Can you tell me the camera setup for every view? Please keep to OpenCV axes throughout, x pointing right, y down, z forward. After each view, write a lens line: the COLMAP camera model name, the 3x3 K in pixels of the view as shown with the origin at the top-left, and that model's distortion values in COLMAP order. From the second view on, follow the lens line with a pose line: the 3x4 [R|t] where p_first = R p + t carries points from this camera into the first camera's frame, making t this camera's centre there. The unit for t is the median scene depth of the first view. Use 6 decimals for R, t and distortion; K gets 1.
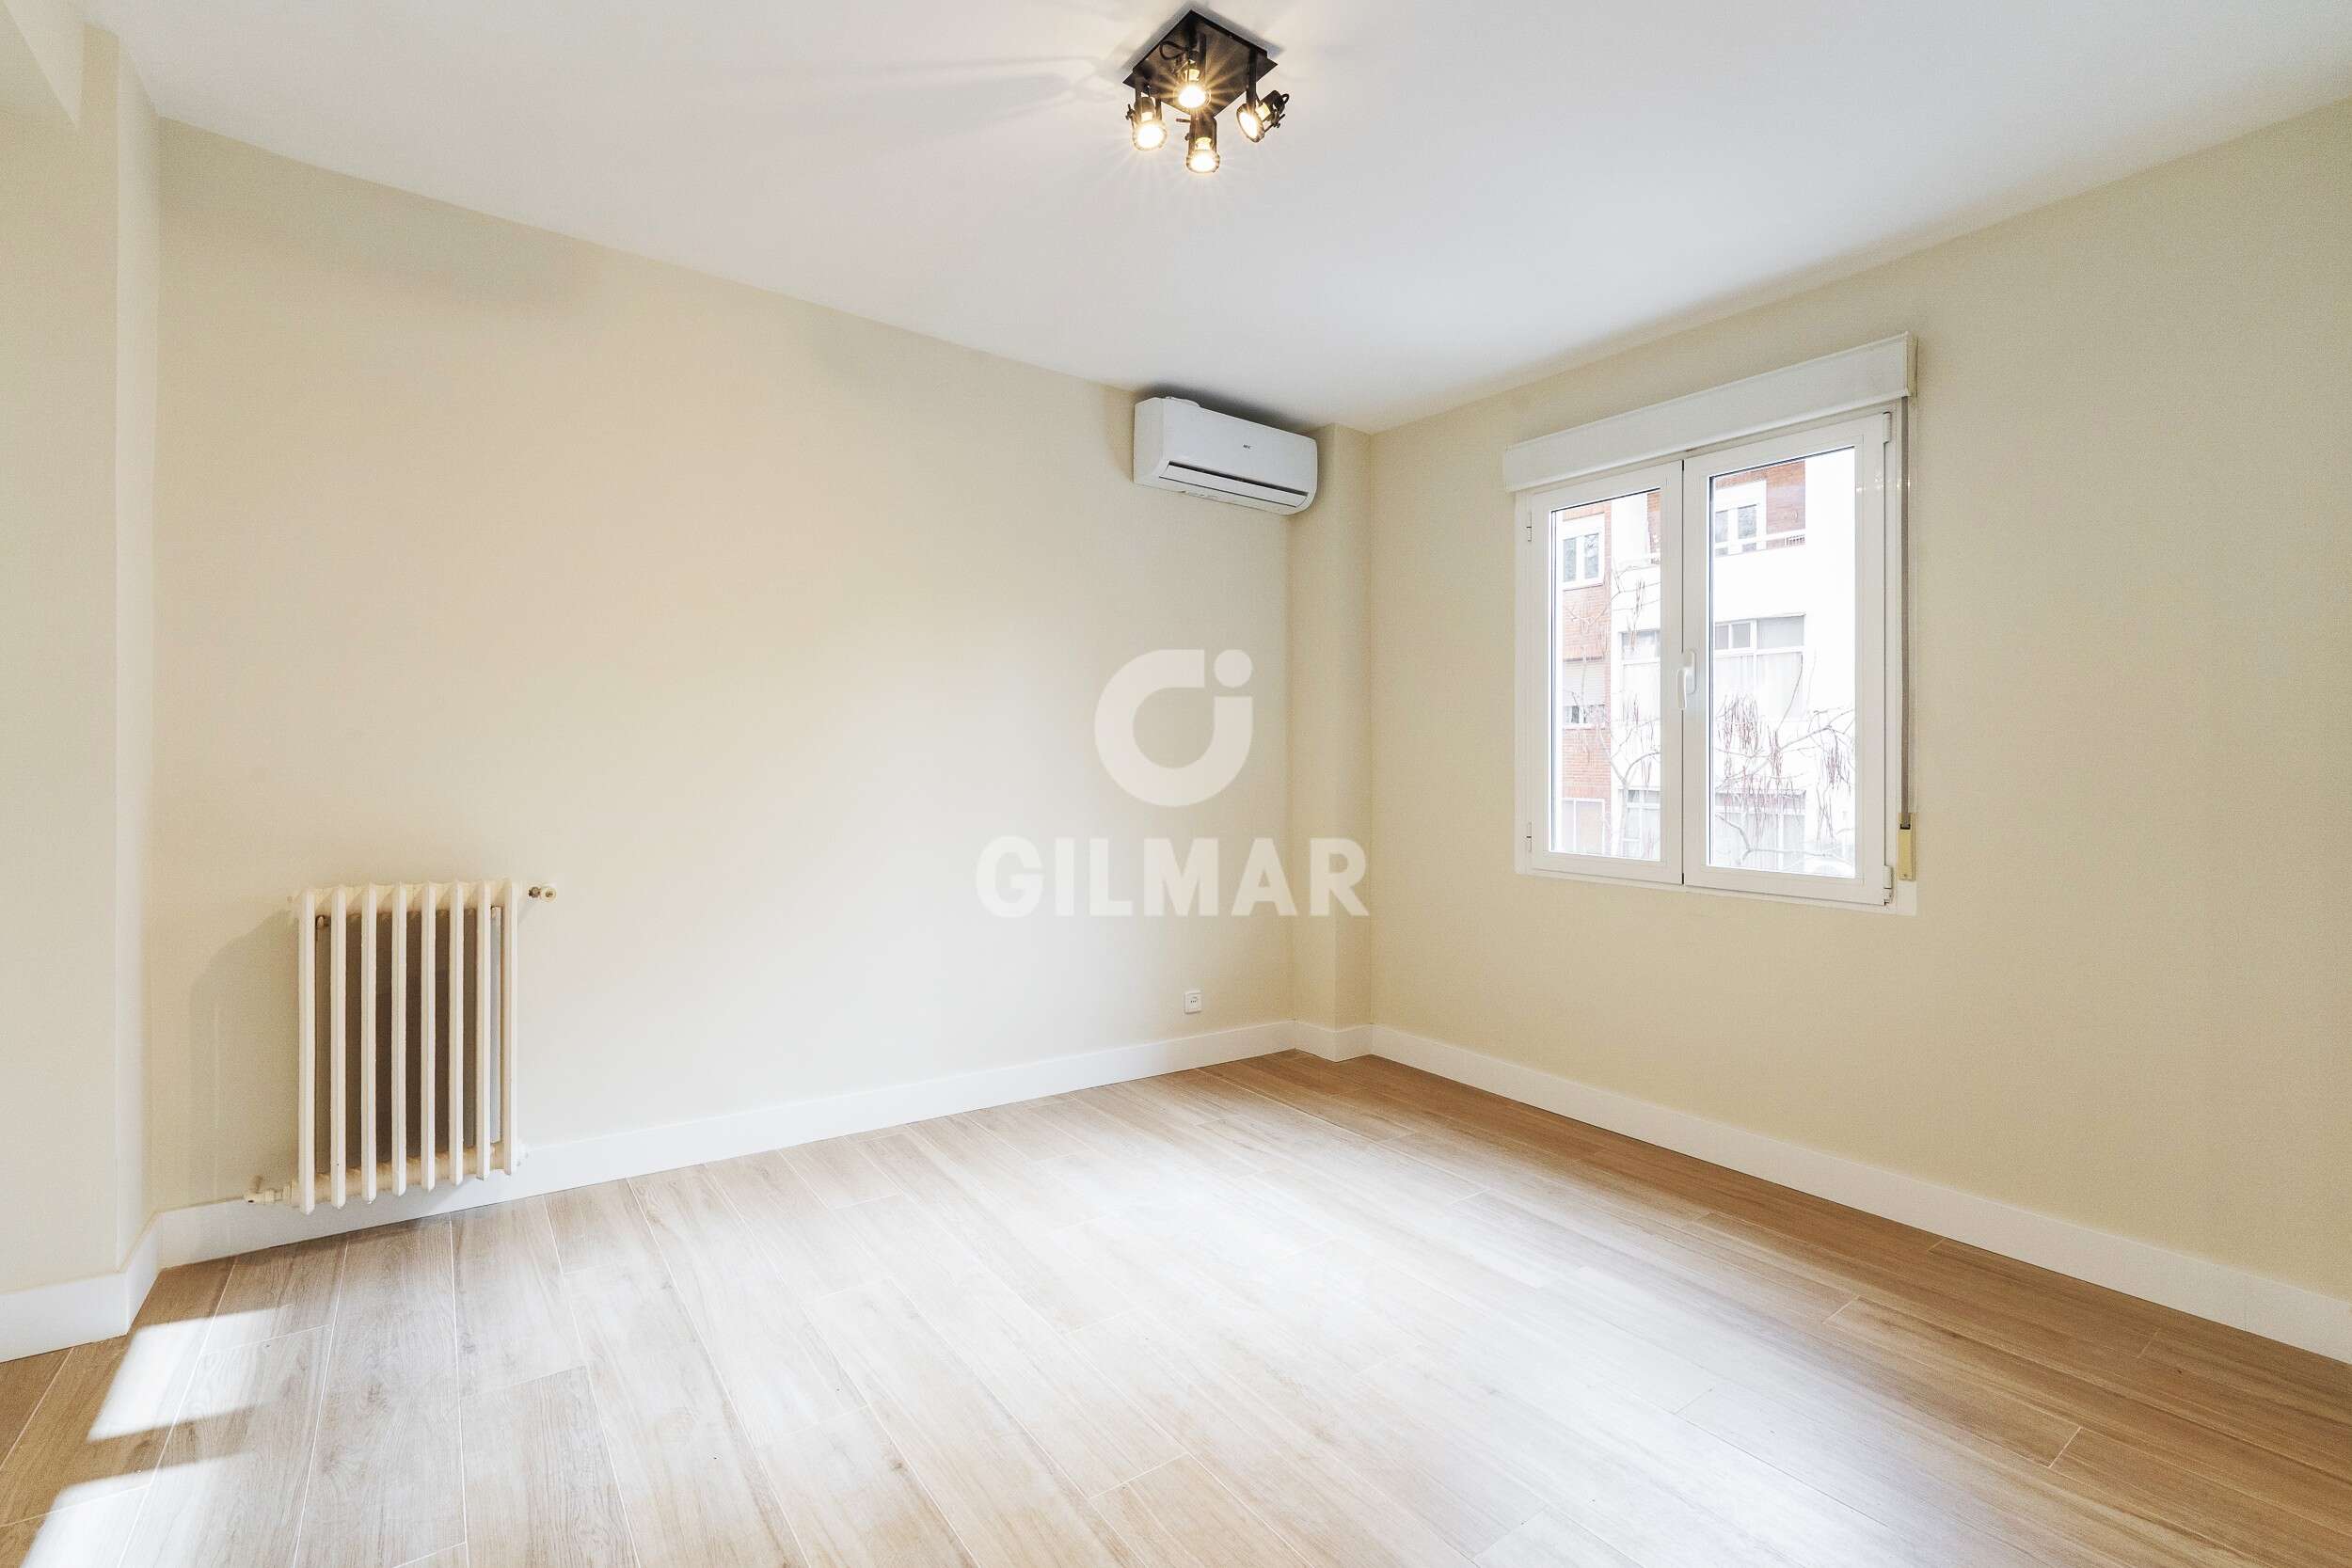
lens RADIAL K [[993.7, 0, 1067.2], [0, 993.7, 751.3], [0, 0, 1]] dist [0.000621, -0.000689]
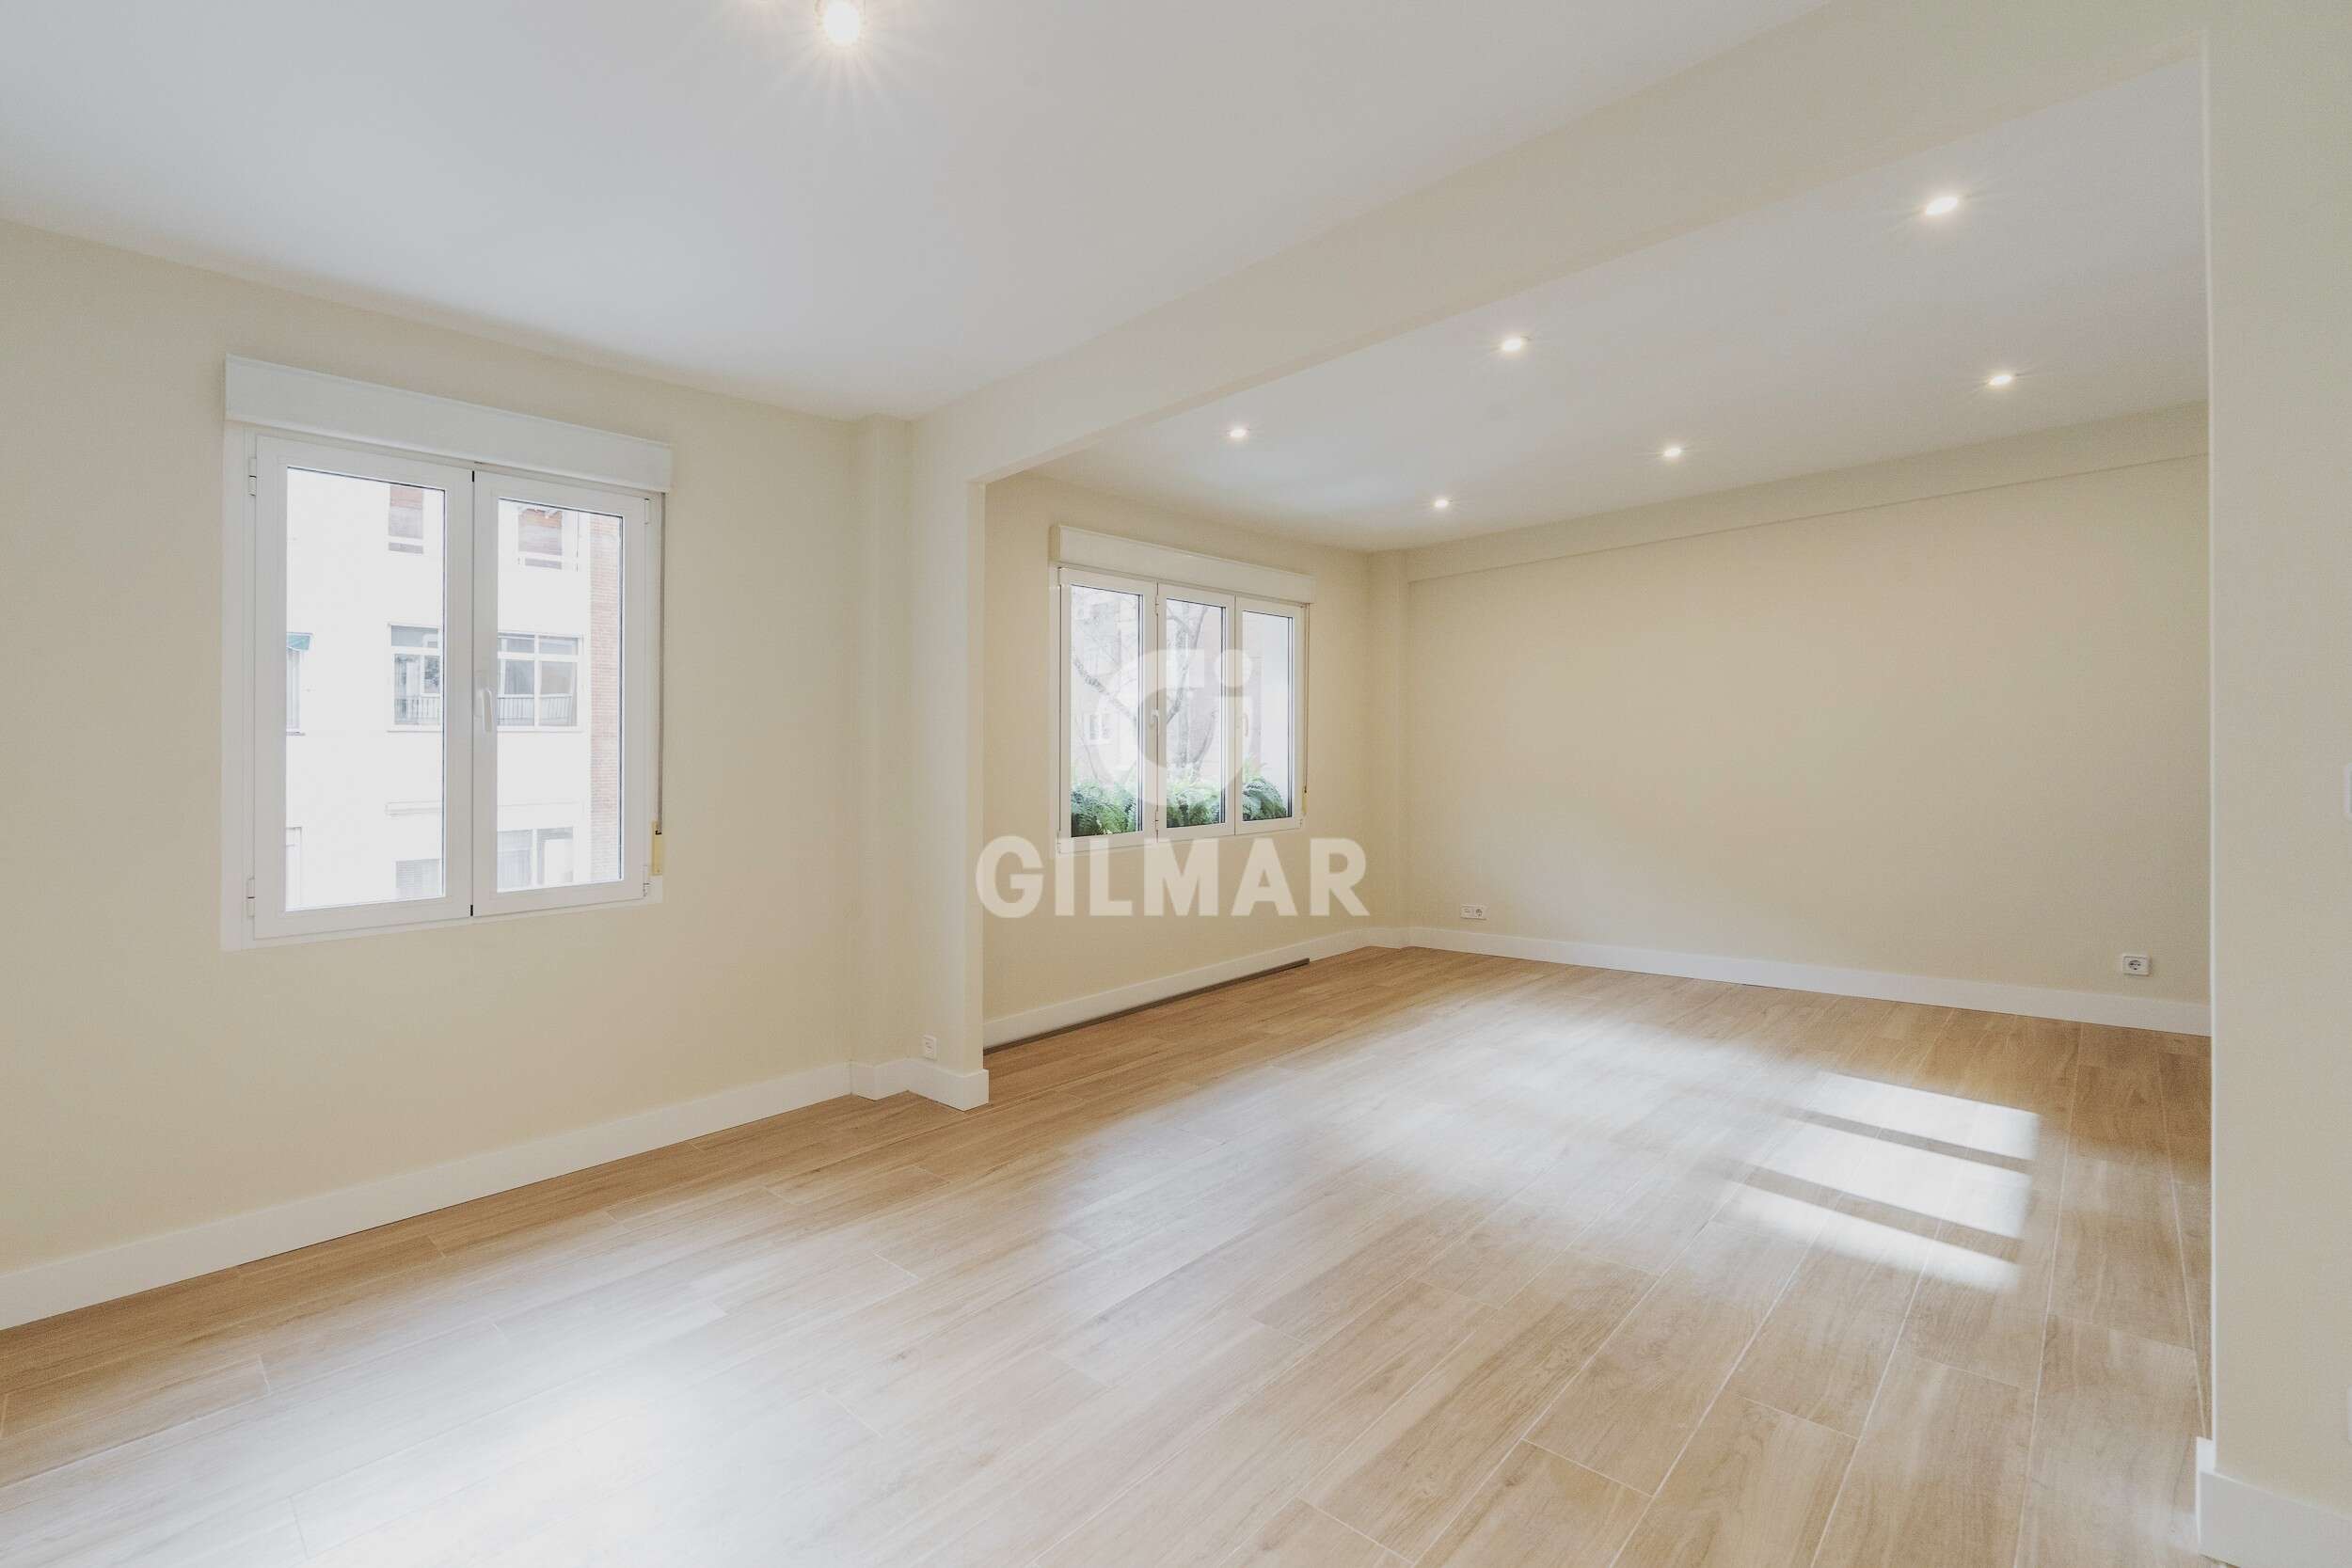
lens RADIAL K [[993.7, 0, 1064.2], [0, 993.7, 767.3], [0, 0, 1]] dist [0.000621, -0.000689]
pose [[-0.180811, -0.011518, 0.983450, -0.477883], [0.009684, 0.999862, 0.013491, -0.018785], [-0.983470, 0.011963, -0.180674, 0.704323]]
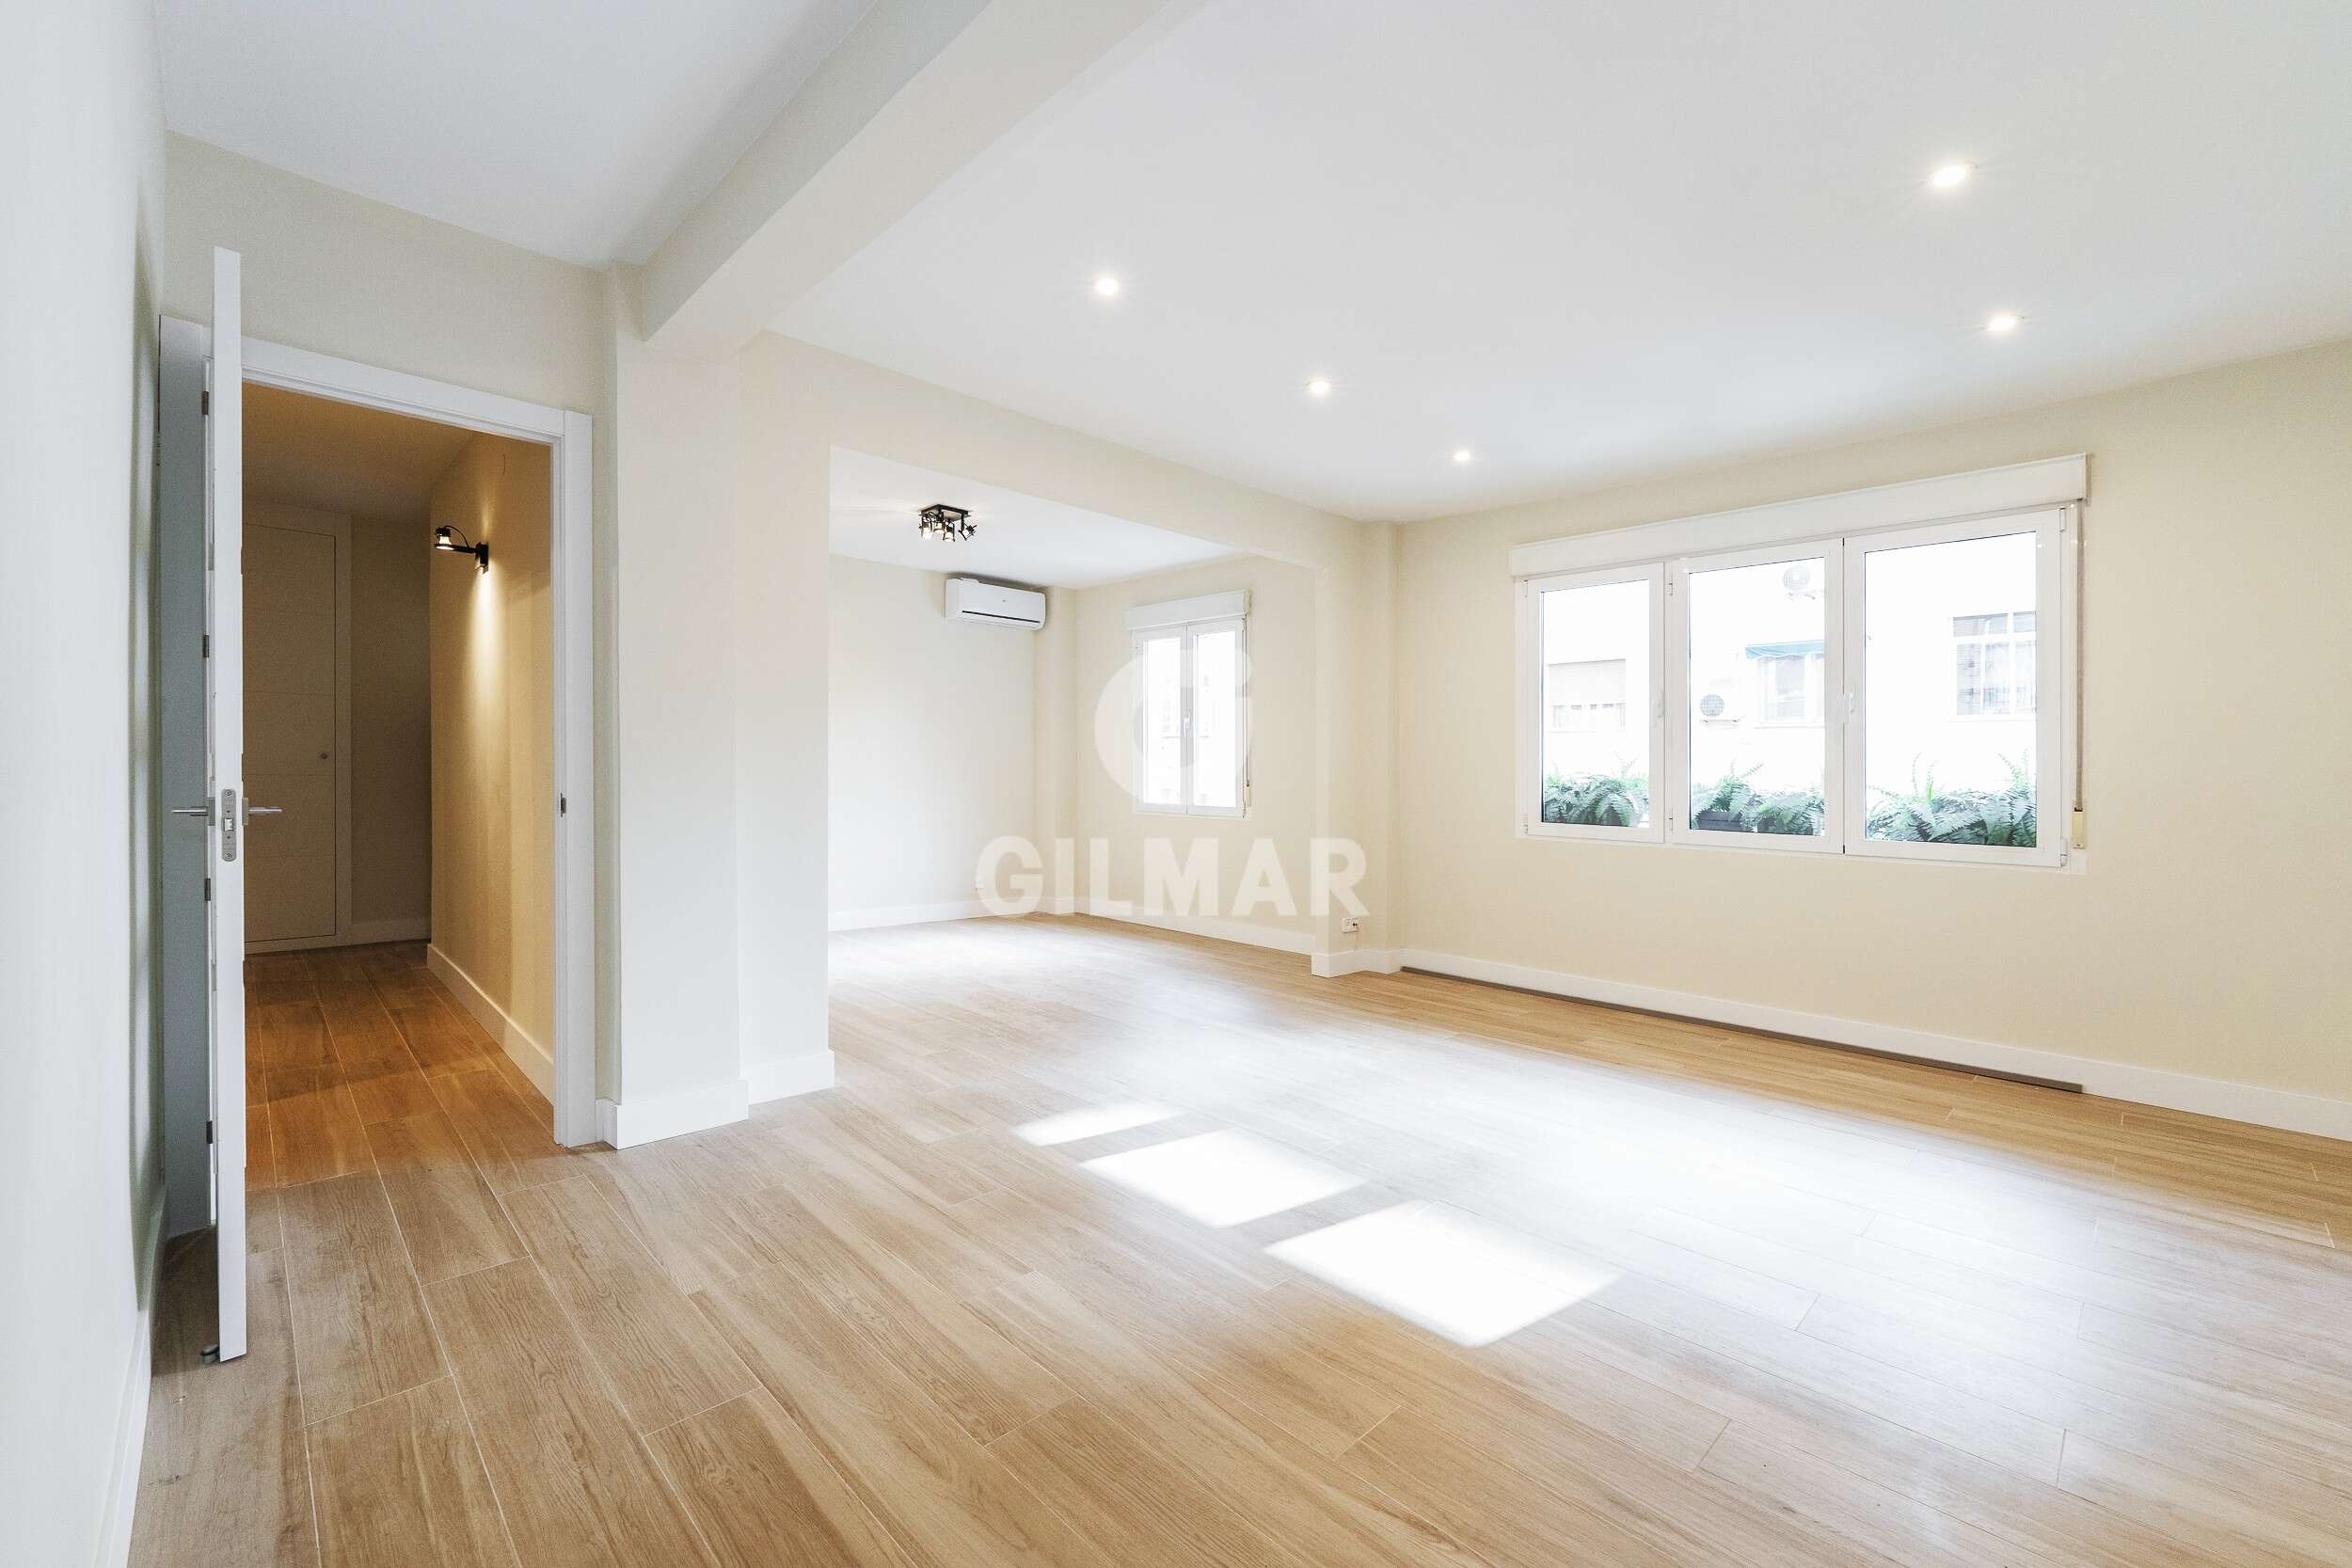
lens RADIAL K [[993.7, 0, 1127.2], [0, 993.7, 755.3], [0, 0, 1]] dist [0.000621, -0.000689]
pose [[0.985877, -0.000815, 0.167468, 0.124370], [0.000456, 0.999998, 0.002185, -0.004522], [-0.167470, -0.002078, 0.985875, -1.381713]]
